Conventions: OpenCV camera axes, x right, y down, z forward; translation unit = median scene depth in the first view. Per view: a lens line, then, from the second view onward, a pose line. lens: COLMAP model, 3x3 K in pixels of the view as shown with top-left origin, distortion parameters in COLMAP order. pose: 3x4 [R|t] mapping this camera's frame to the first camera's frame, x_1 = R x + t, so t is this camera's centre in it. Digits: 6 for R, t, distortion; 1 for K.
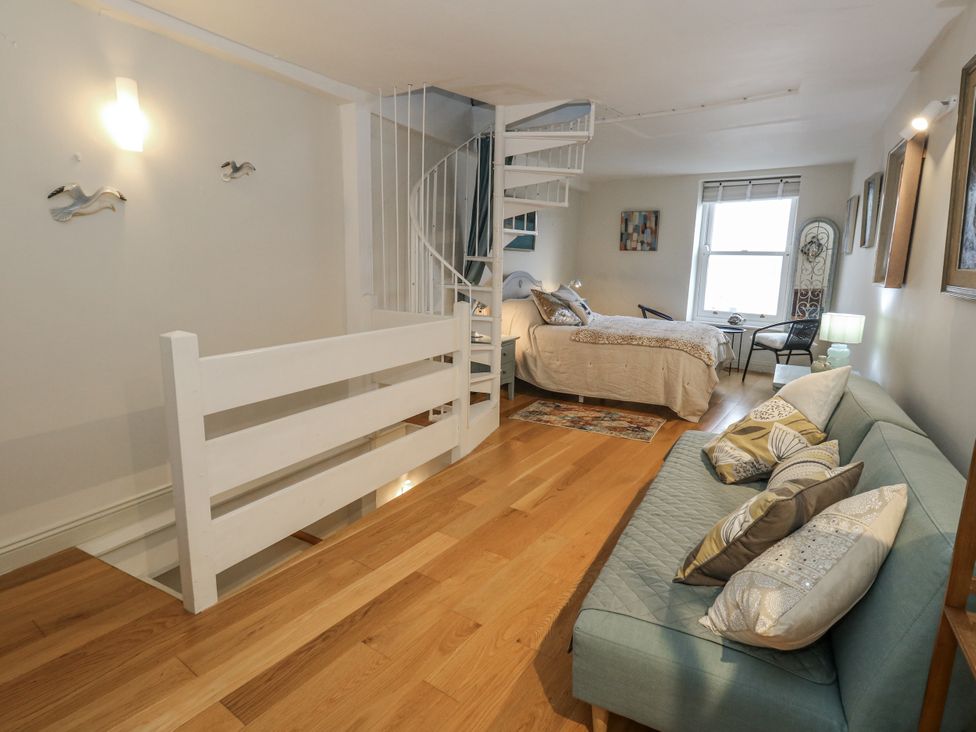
lens RADIAL K [[524.9, 0, 491.8], [0, 524.9, 360.0], [0, 0, 1]] dist [-0.000766, -0.000650]
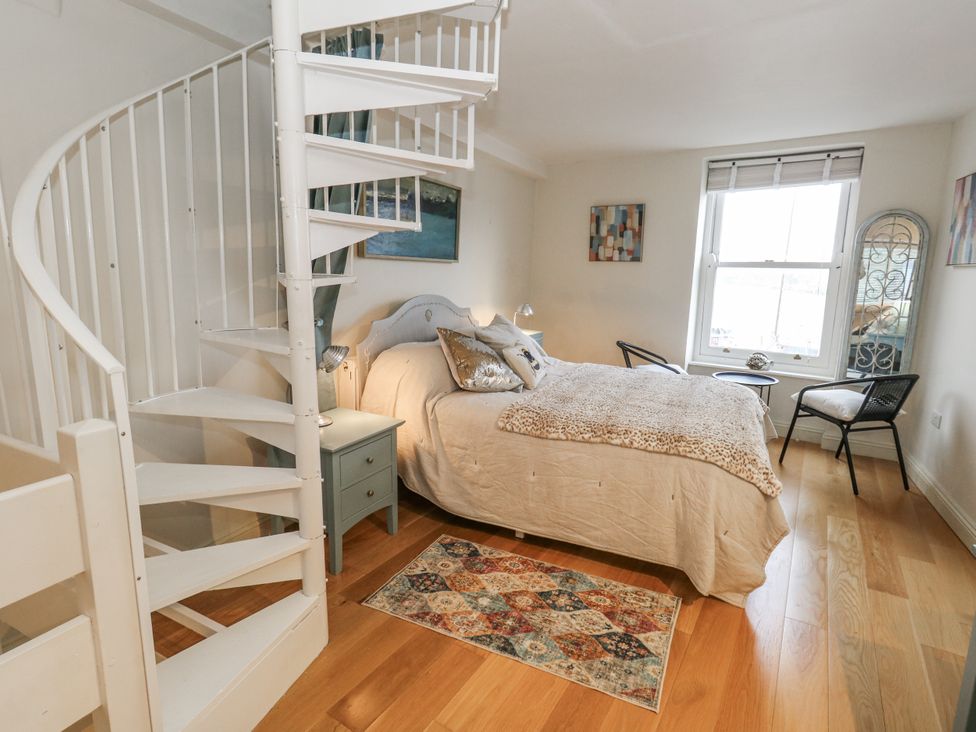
lens RADIAL K [[524.9, 0, 491.8], [0, 524.9, 360.0], [0, 0, 1]] dist [-0.000766, -0.000650]
pose [[0.998884, -0.009832, 0.046191, 0.107200], [0.010763, 0.999743, -0.019938, -0.085610], [-0.045983, 0.020413, 0.998734, 0.411569]]
